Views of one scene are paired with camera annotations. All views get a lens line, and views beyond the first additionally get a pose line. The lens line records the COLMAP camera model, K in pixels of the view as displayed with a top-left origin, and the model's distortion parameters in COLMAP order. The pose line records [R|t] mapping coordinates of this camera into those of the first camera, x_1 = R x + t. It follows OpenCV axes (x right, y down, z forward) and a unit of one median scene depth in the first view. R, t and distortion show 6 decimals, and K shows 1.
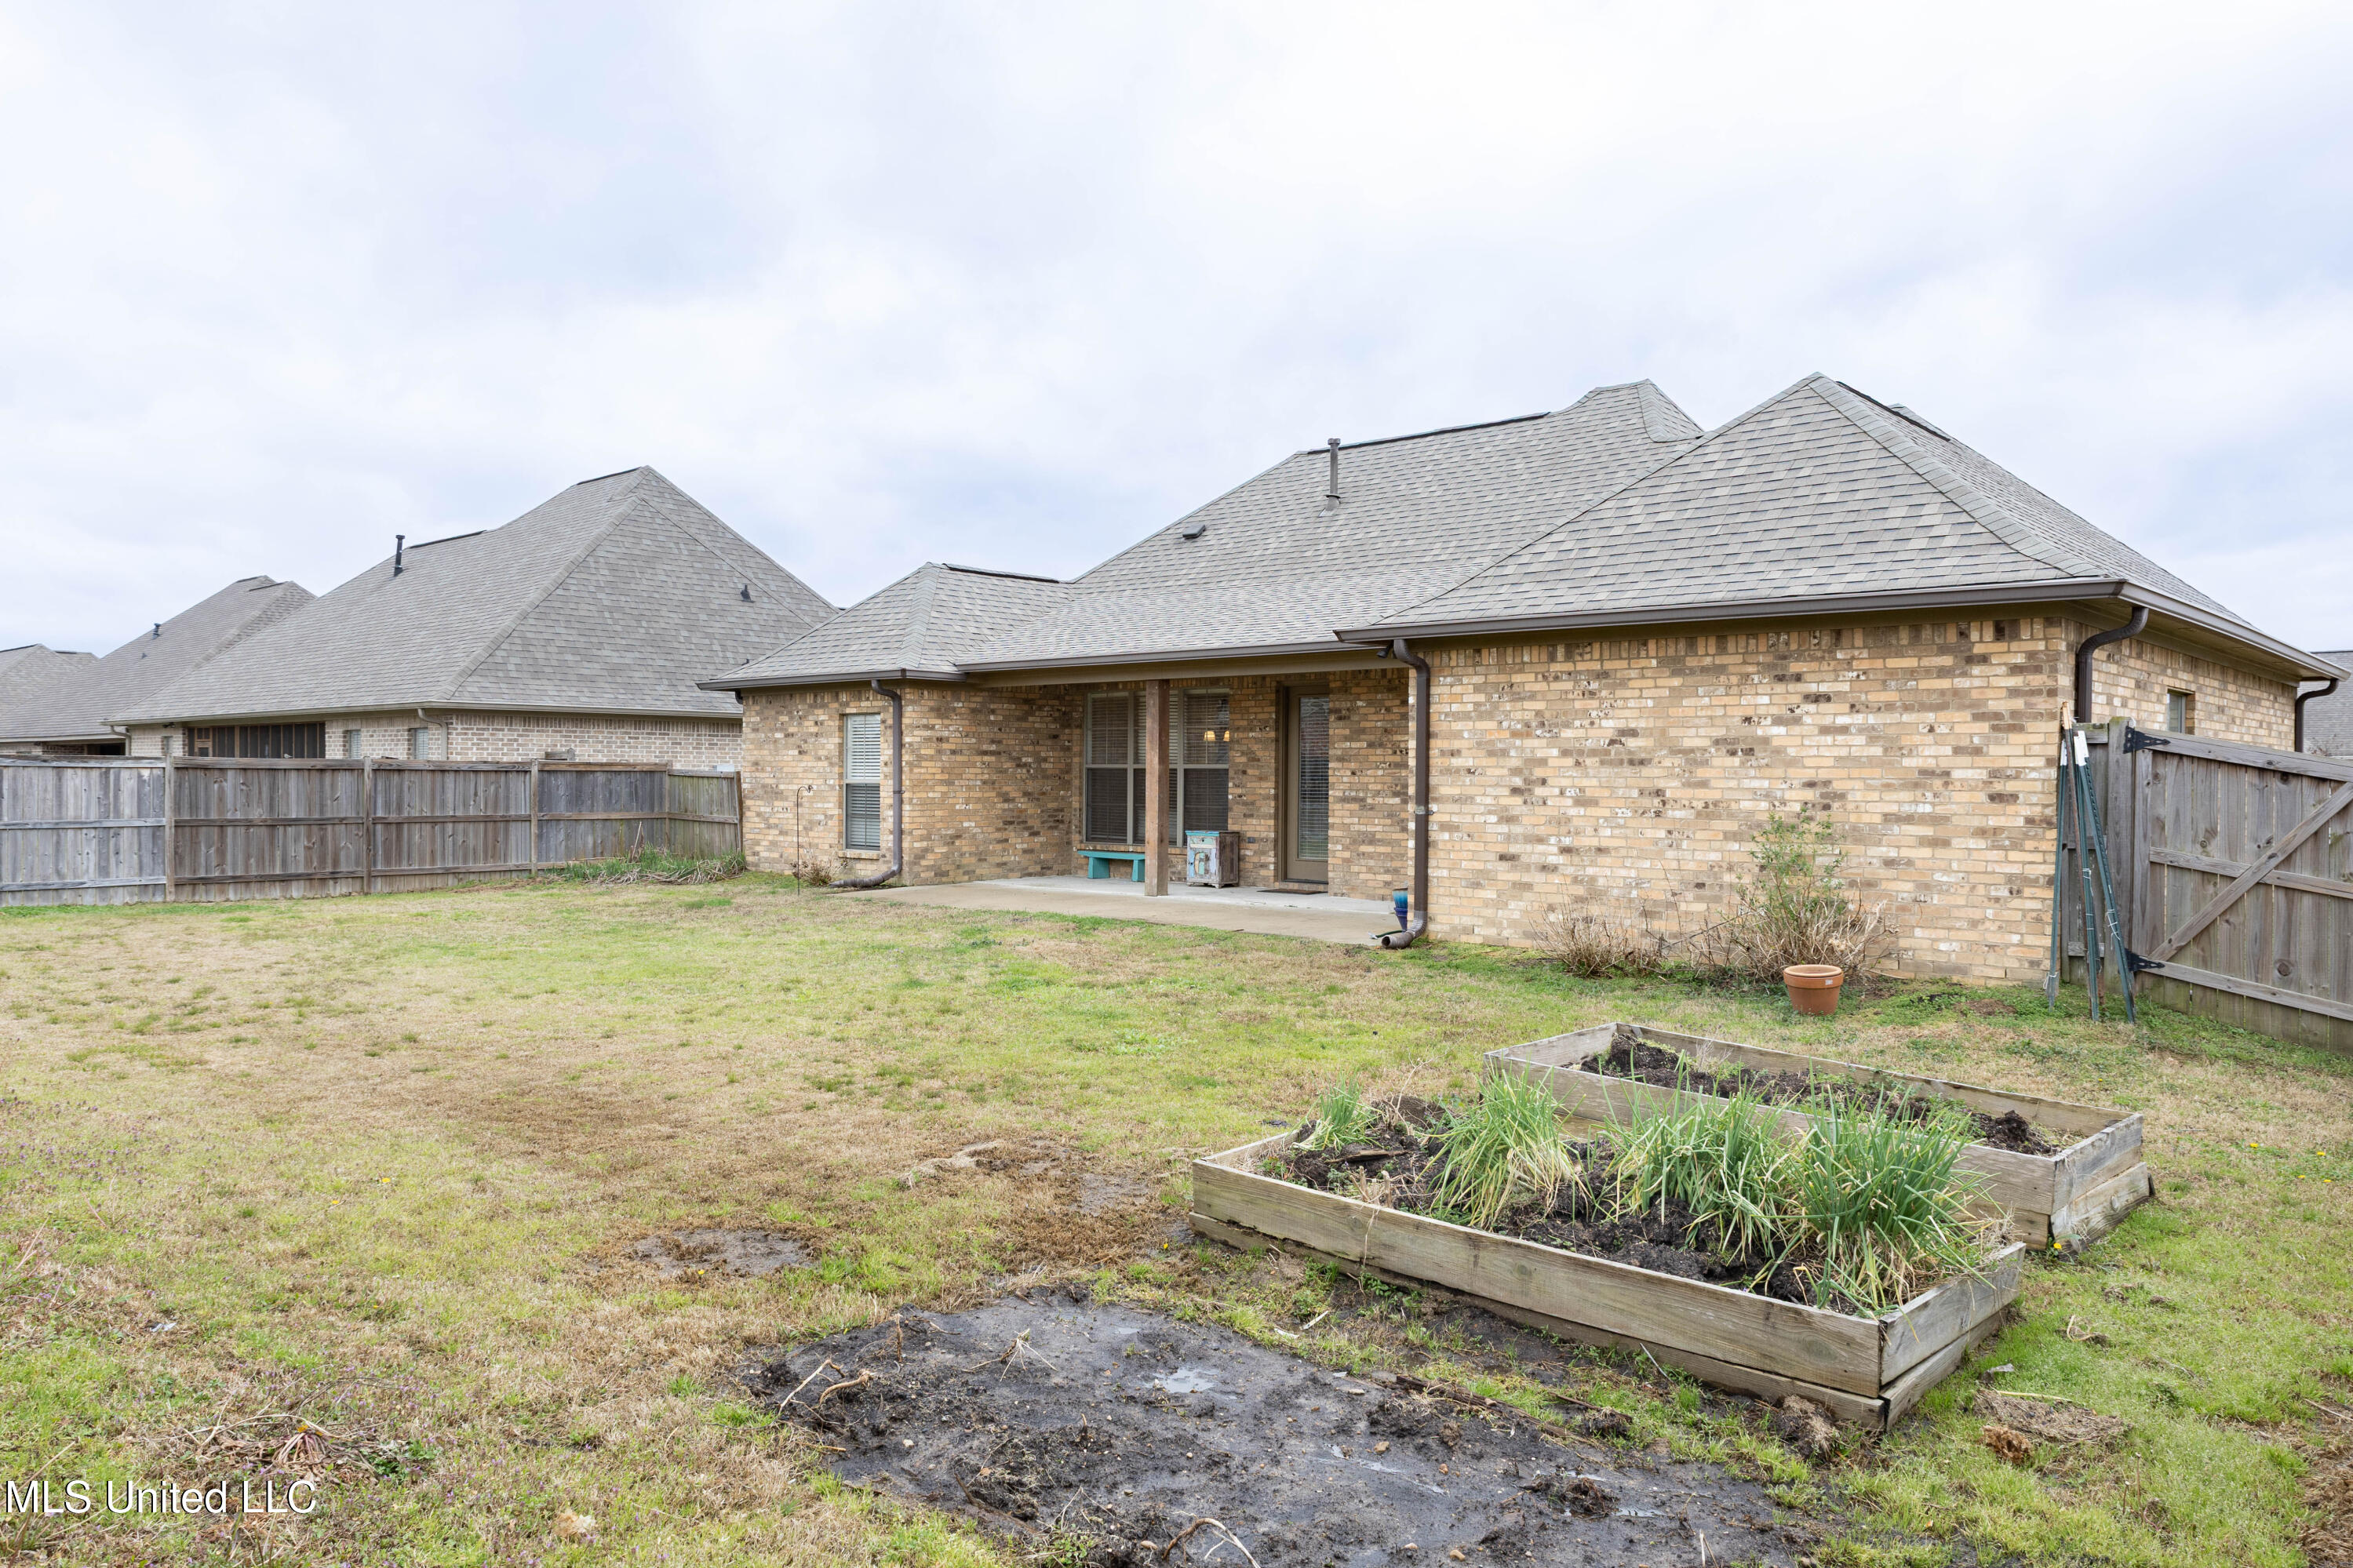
lens RADIAL K [[1601.0, 0, 1176.5], [0, 1601.0, 784.0], [0, 0, 1]] dist [-0.000884, 0.000710]
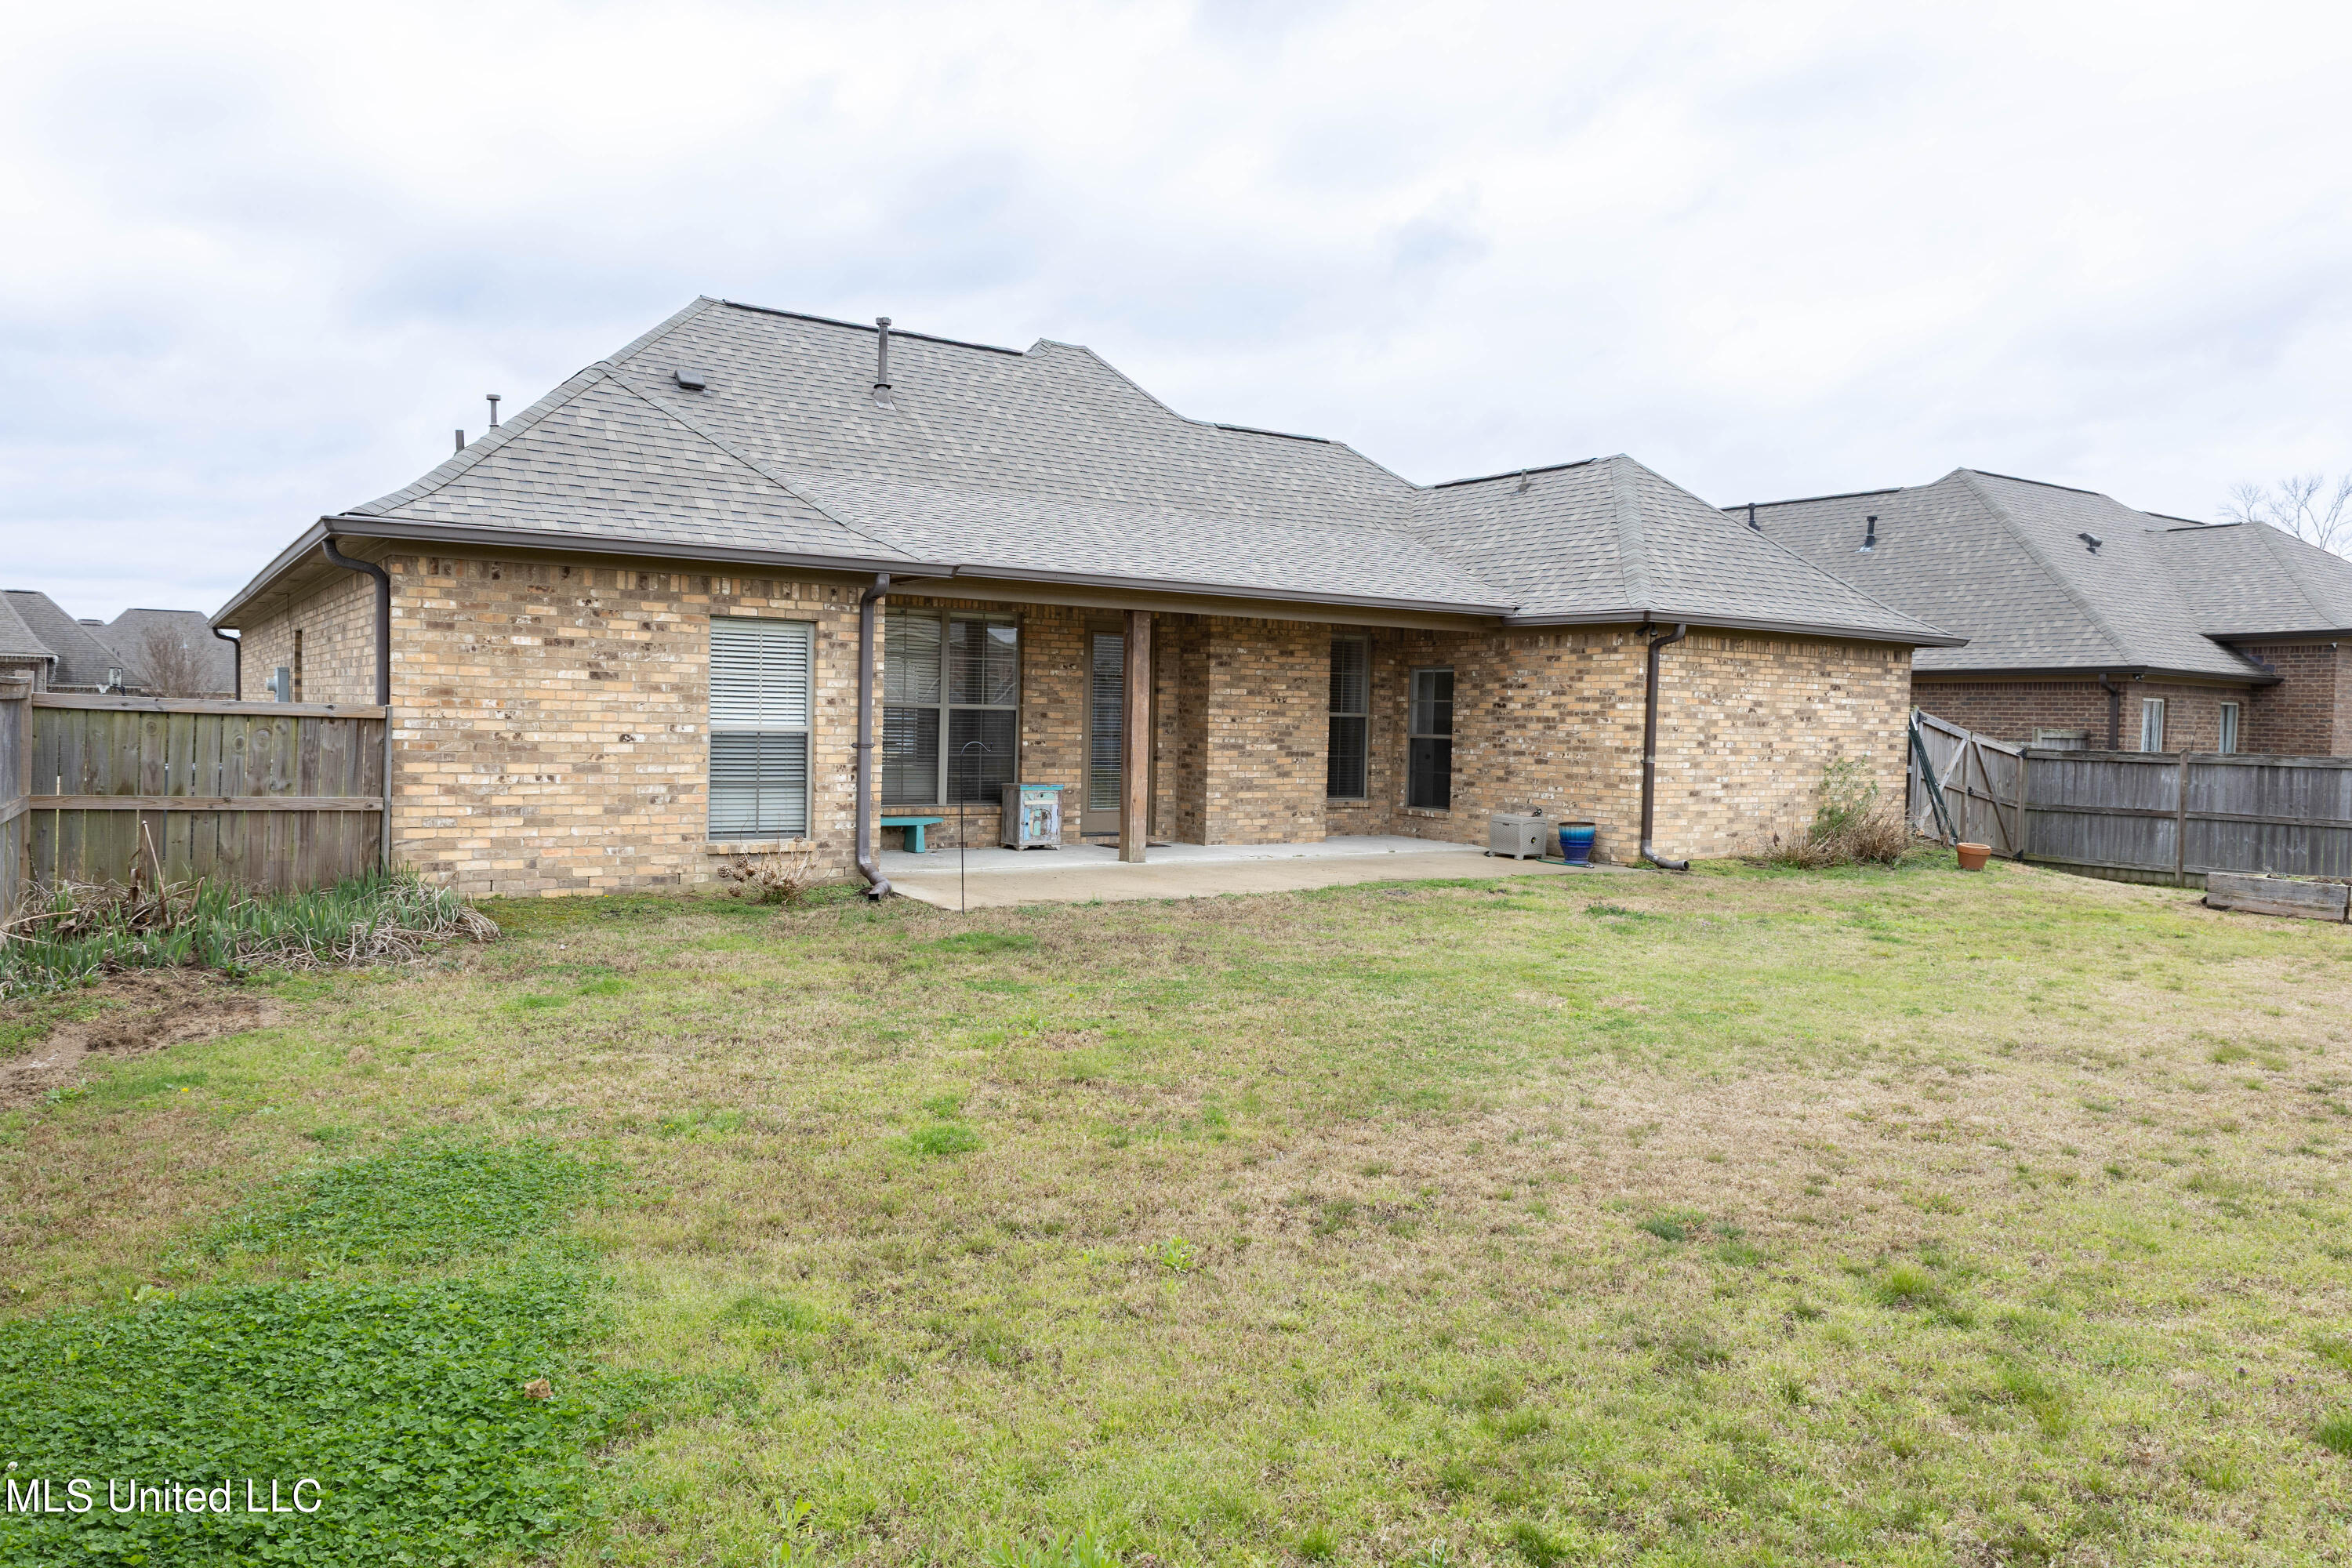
lens RADIAL K [[1563.8, 0, 1177.2], [0, 1563.8, 779.5], [0, 0, 1]] dist [-0.002823, 0.003369]
pose [[0.249698, -0.040135, 0.967492, -0.780877], [-0.015729, 0.998841, 0.045495, -0.012515], [-0.968196, -0.026578, 0.248777, 0.731783]]
